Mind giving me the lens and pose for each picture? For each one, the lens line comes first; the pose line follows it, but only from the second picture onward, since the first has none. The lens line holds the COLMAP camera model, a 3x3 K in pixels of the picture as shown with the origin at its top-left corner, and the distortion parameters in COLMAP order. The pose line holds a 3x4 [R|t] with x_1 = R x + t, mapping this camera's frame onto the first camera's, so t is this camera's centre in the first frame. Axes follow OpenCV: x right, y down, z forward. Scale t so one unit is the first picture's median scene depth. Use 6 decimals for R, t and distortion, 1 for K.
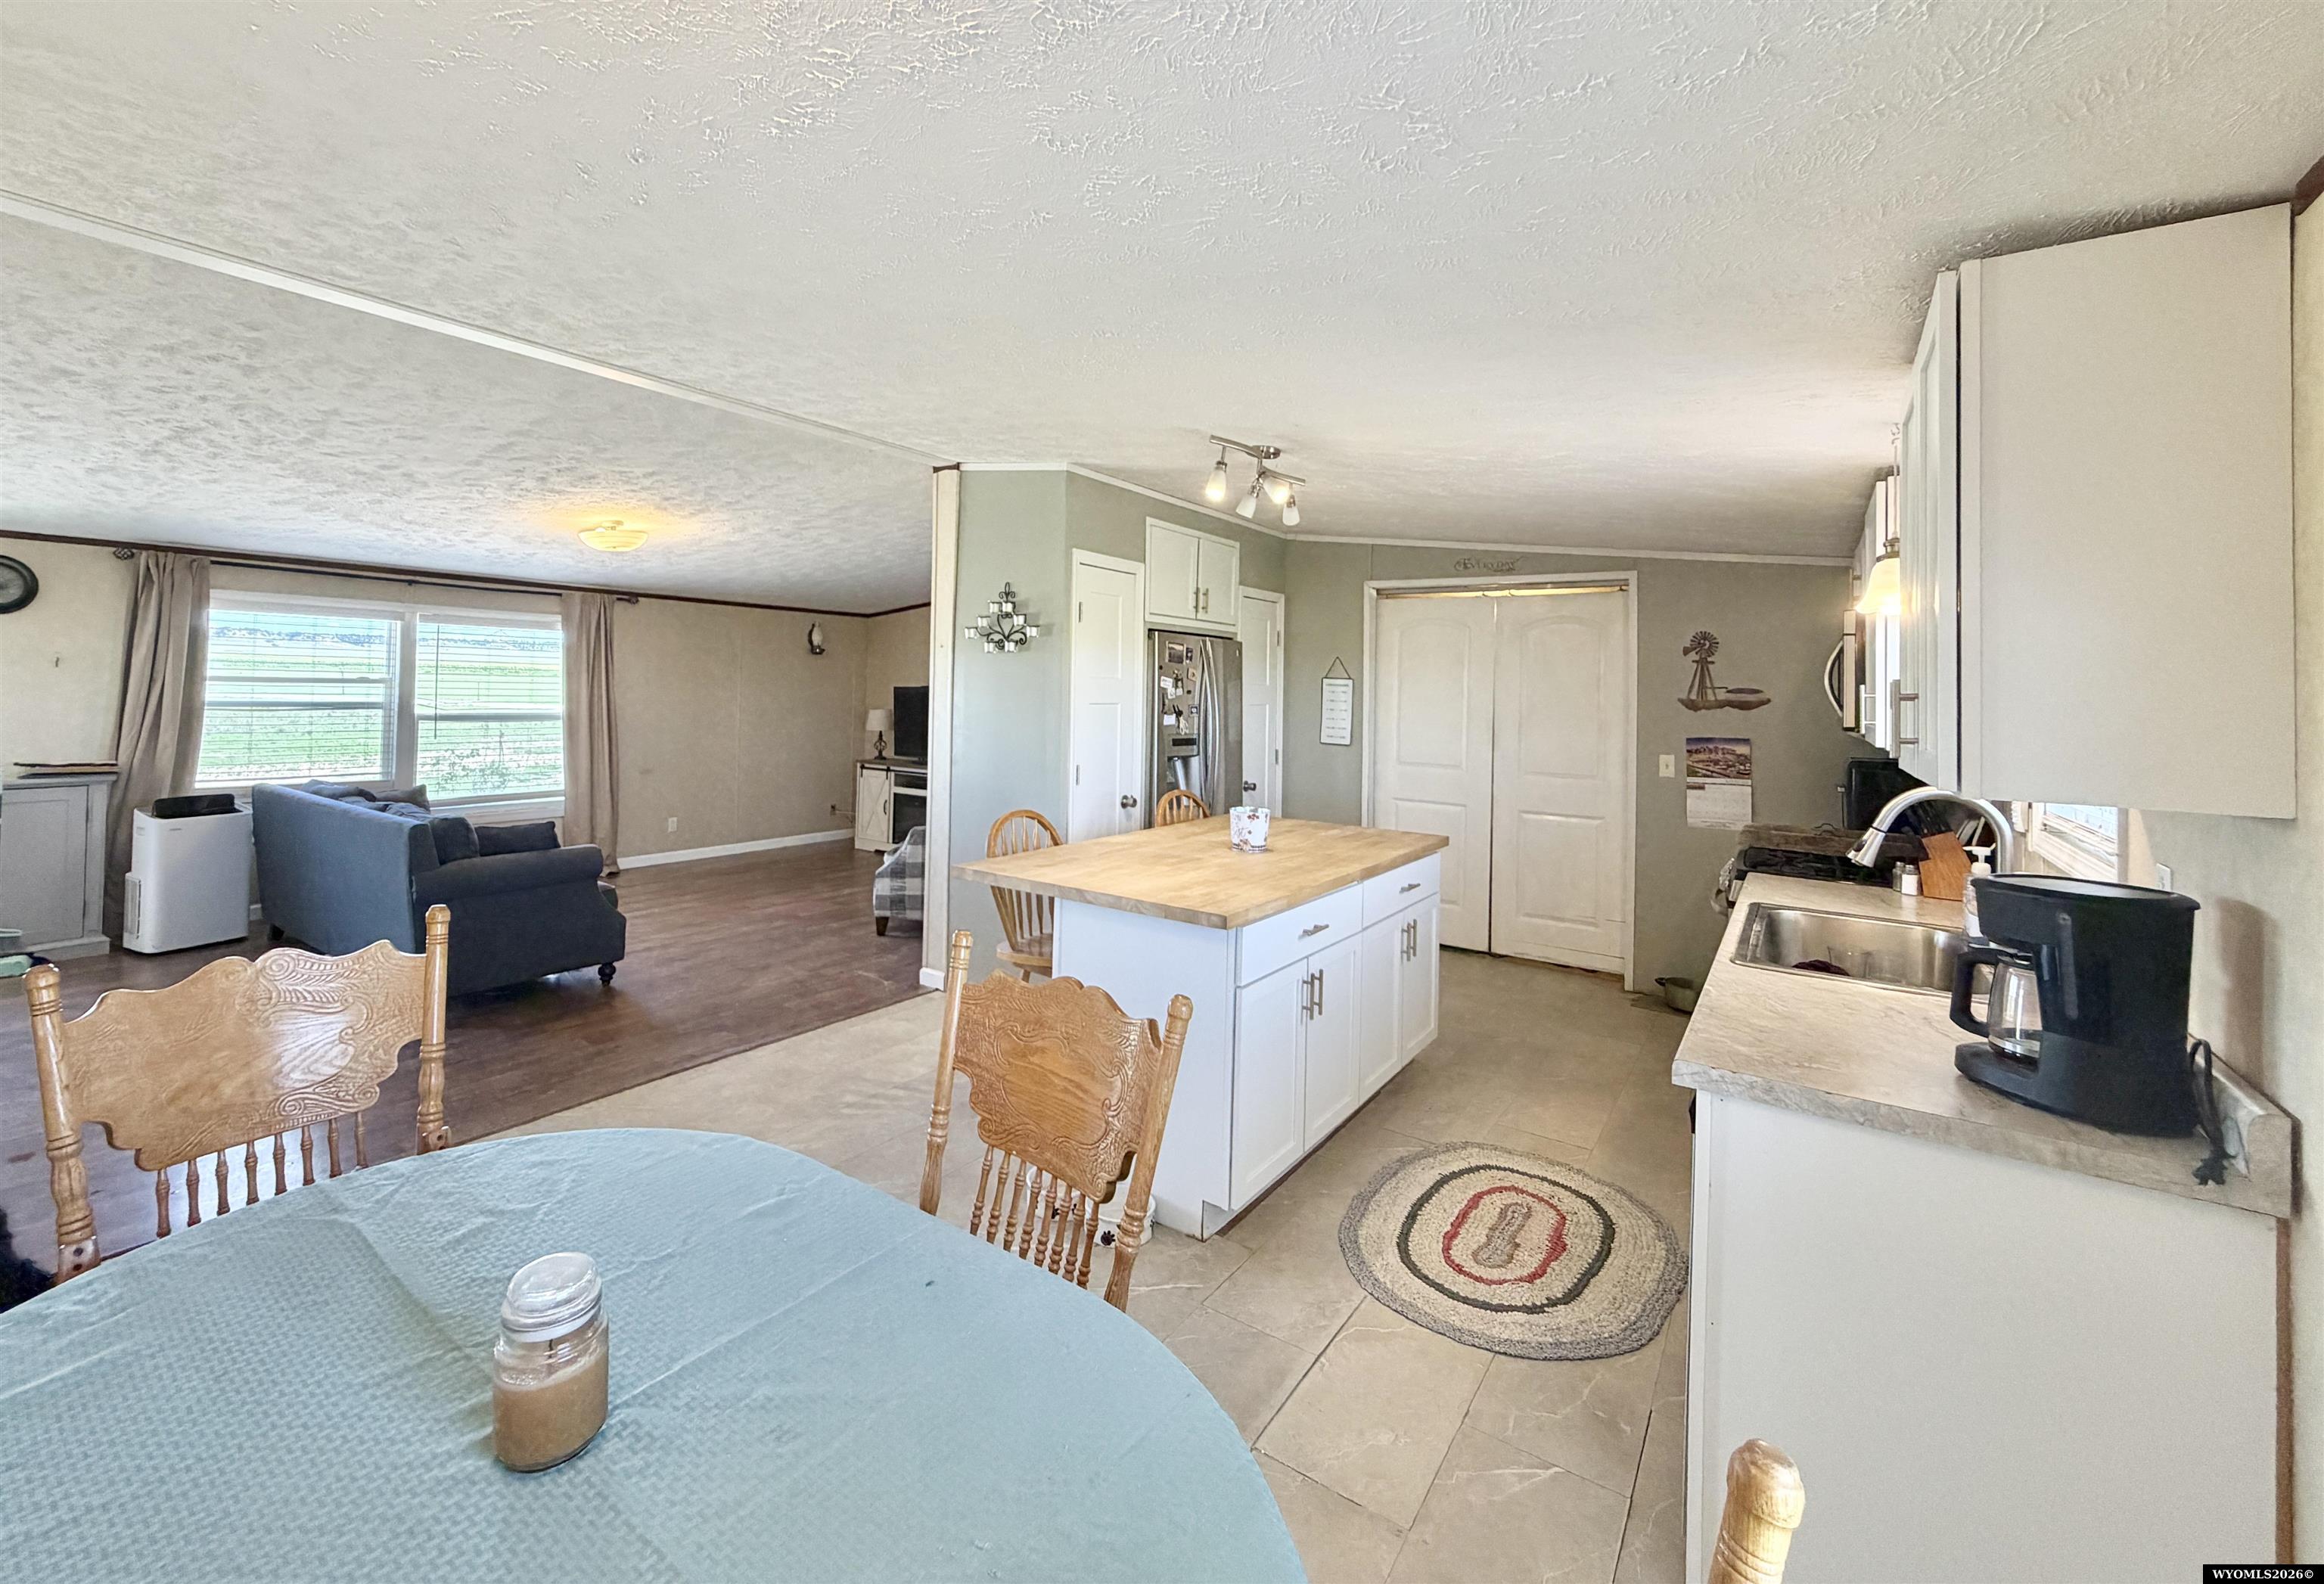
lens RADIAL K [[967.4, 0, 1090.4], [0, 967.4, 667.4], [0, 0, 1]] dist [0.000888, -0.000326]
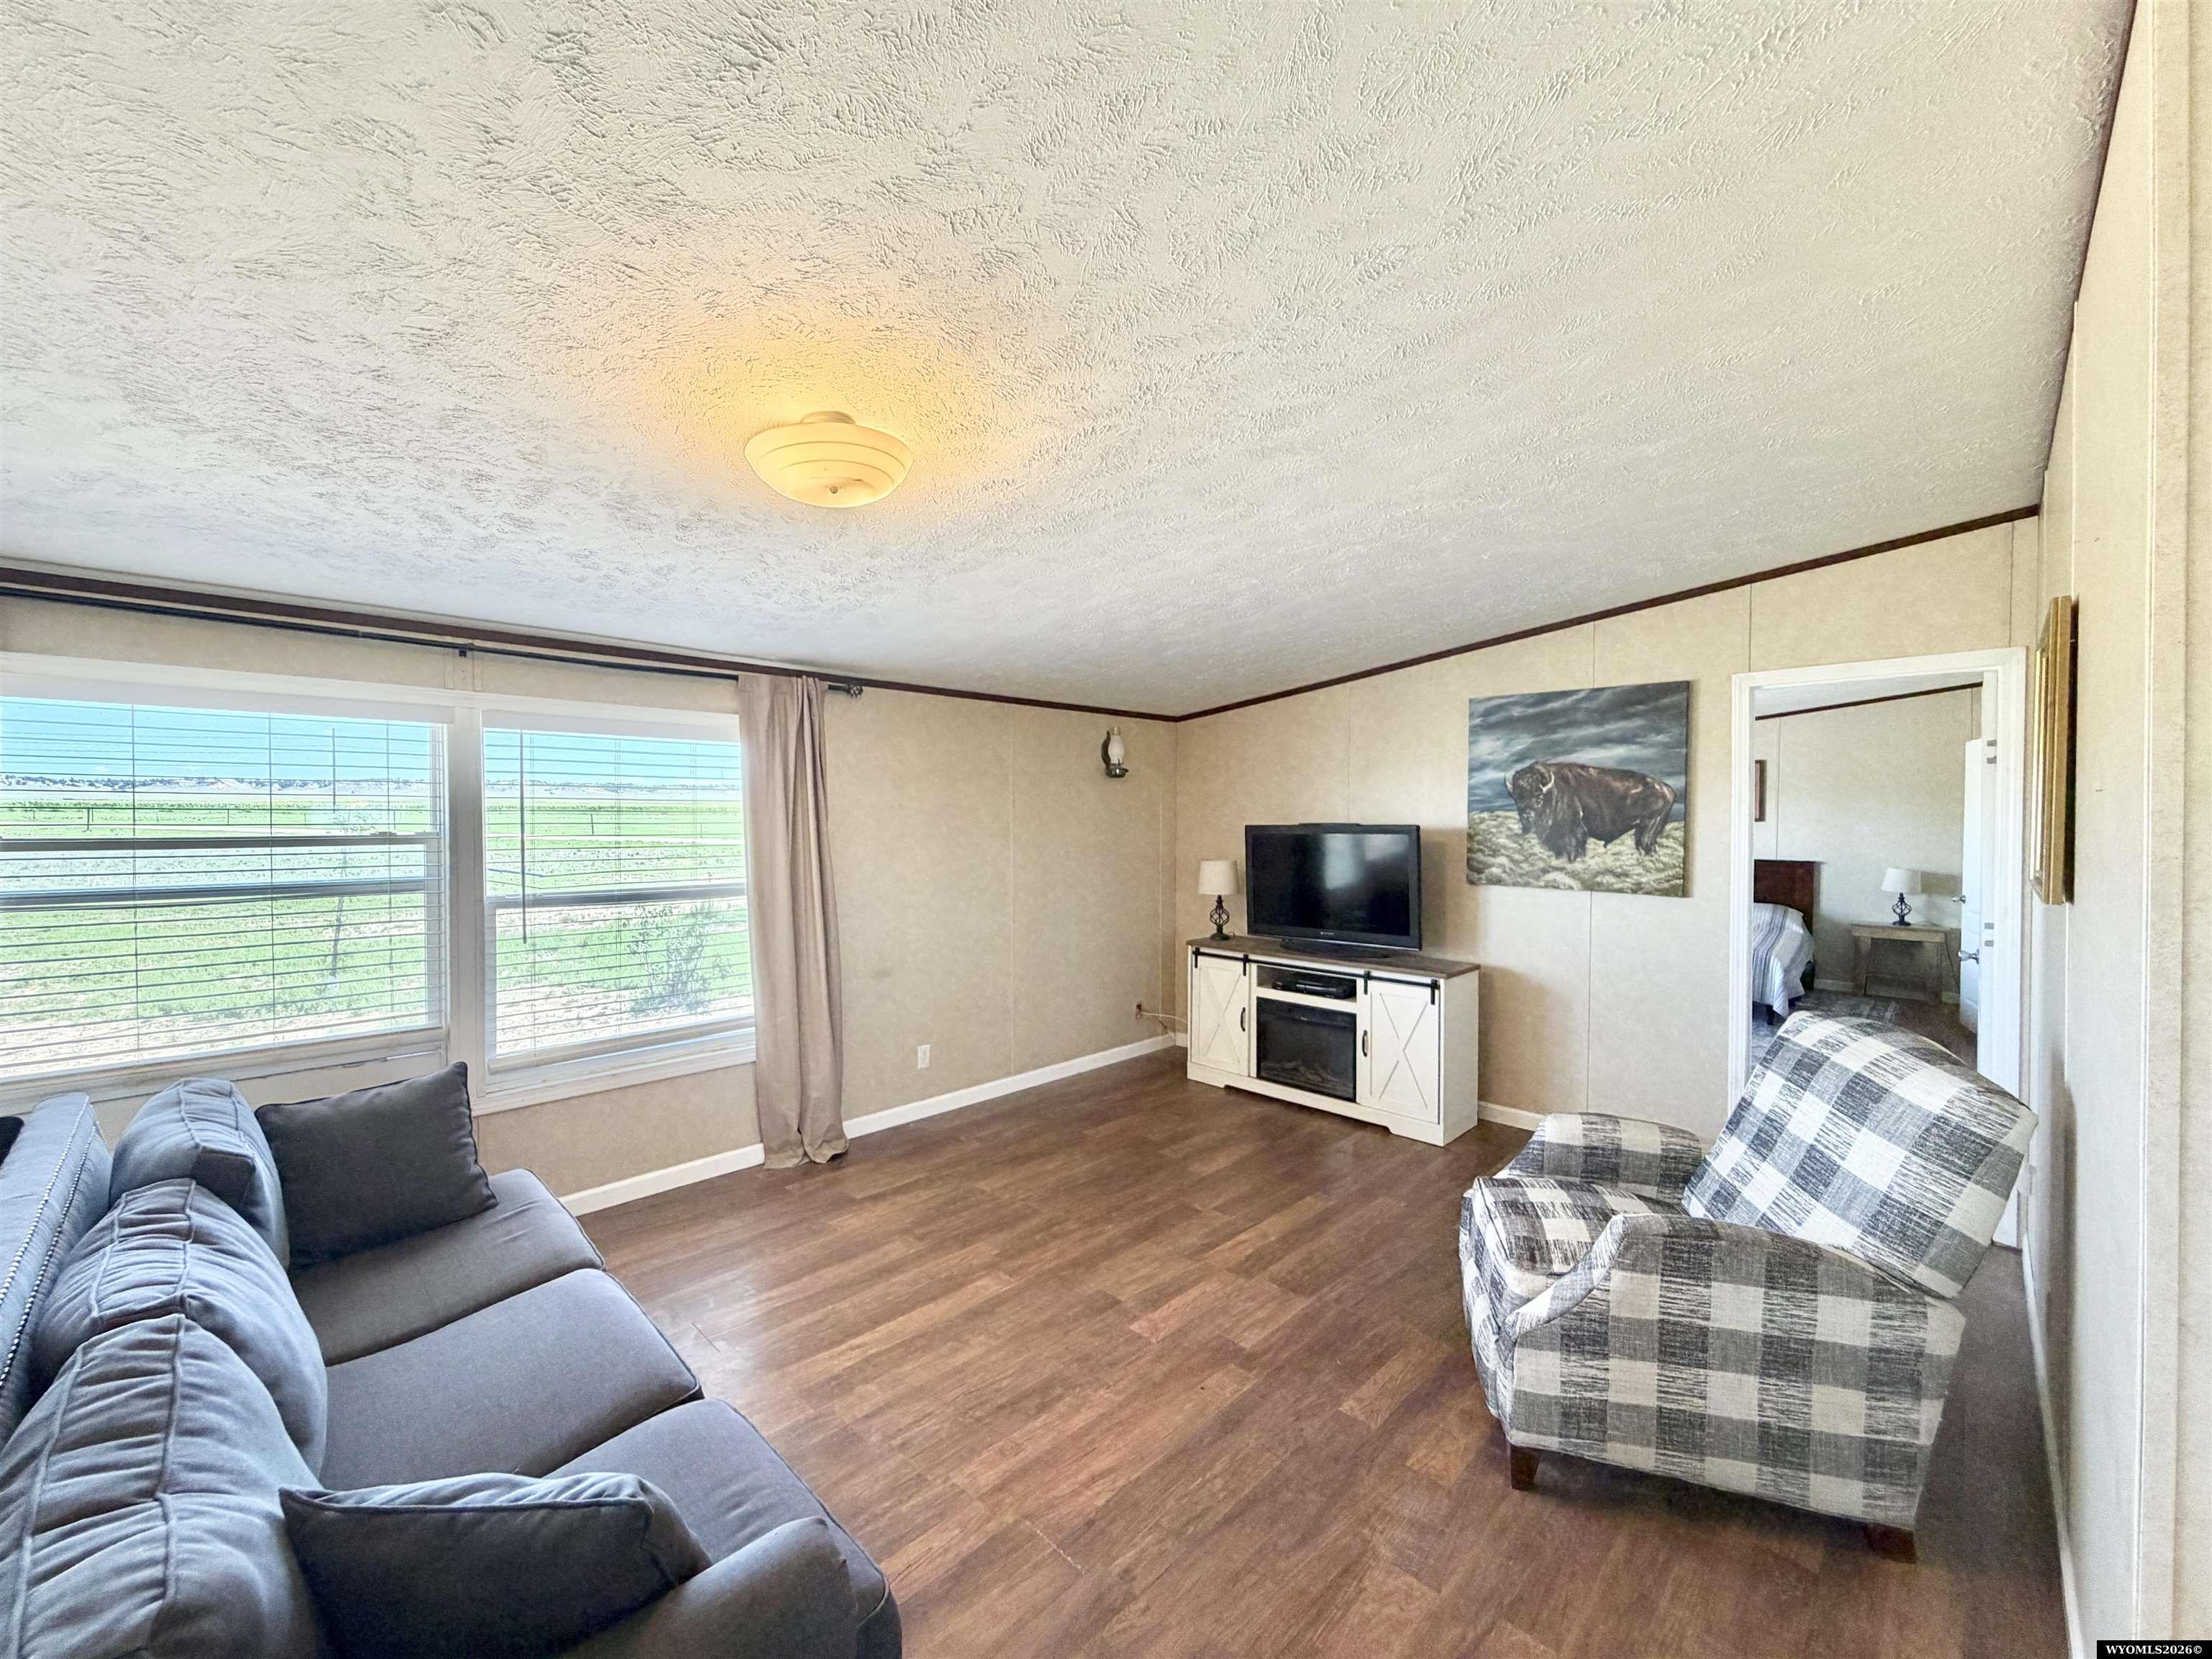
lens RADIAL K [[884.3, 0, 1092.4], [0, 884.3, 829.3], [0, 0, 1]] dist [0.000253, 0.000066]
pose [[0.988591, -0.017424, -0.149610, -0.372559], [0.022799, 0.999152, 0.034290, 0.001142], [0.148886, -0.037310, 0.988150, 0.725617]]
